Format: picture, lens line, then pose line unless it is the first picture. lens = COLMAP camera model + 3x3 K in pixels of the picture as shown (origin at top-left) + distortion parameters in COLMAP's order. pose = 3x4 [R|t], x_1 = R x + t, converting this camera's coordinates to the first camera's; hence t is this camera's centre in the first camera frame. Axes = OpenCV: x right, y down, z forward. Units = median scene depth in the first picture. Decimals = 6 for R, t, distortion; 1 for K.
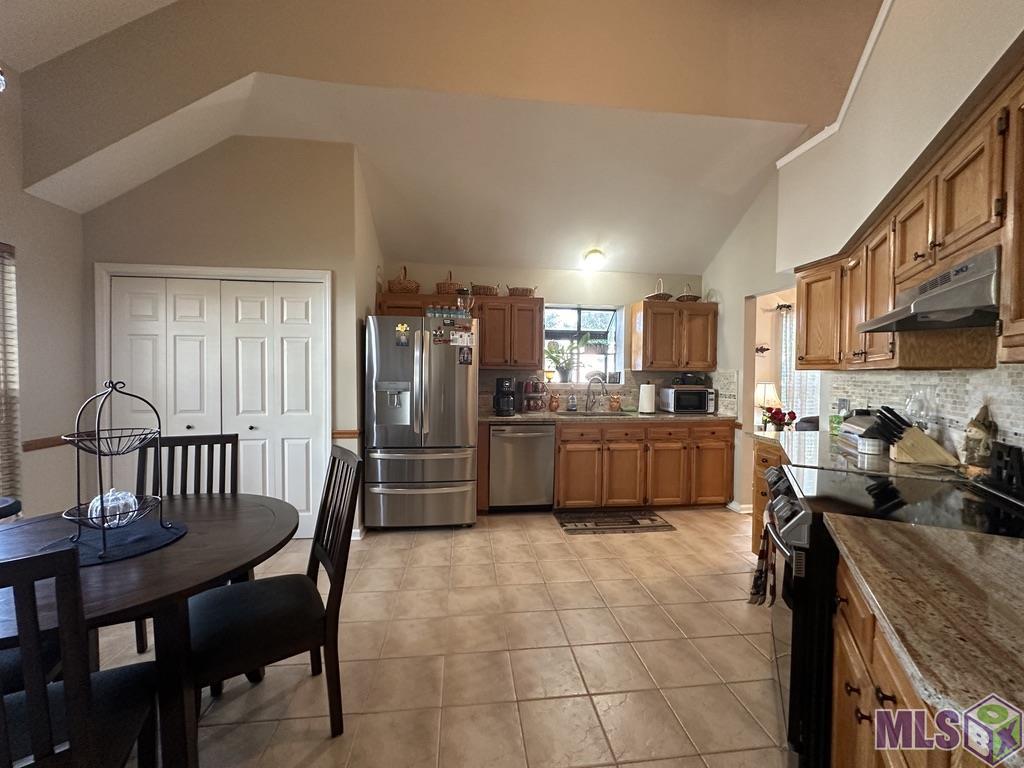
lens RADIAL K [[410.3, 0, 512.0], [0, 410.3, 384.0], [0, 0, 1]] dist [-0.001109, -0.000017]
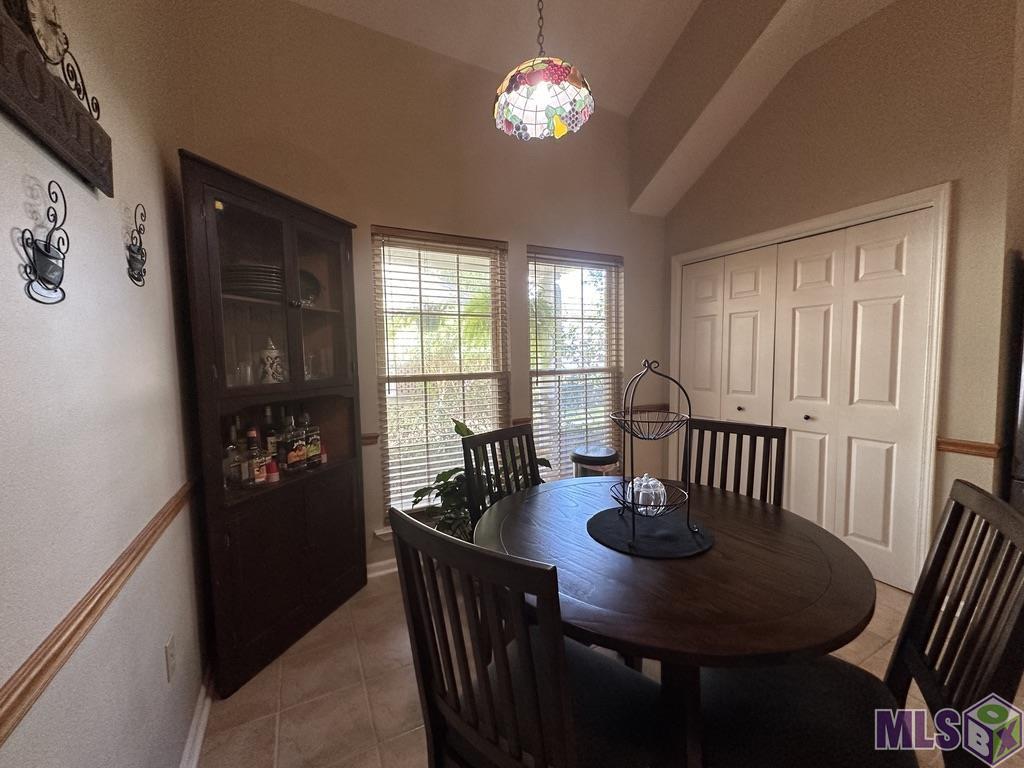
lens RADIAL K [[410.3, 0, 512.0], [0, 410.3, 384.0], [0, 0, 1]] dist [-0.001109, -0.000017]
pose [[0.361997, 0.051656, -0.930747, -0.093039], [-0.005124, 0.998559, 0.053427, -0.000616], [0.932165, -0.014571, 0.361740, 0.160222]]
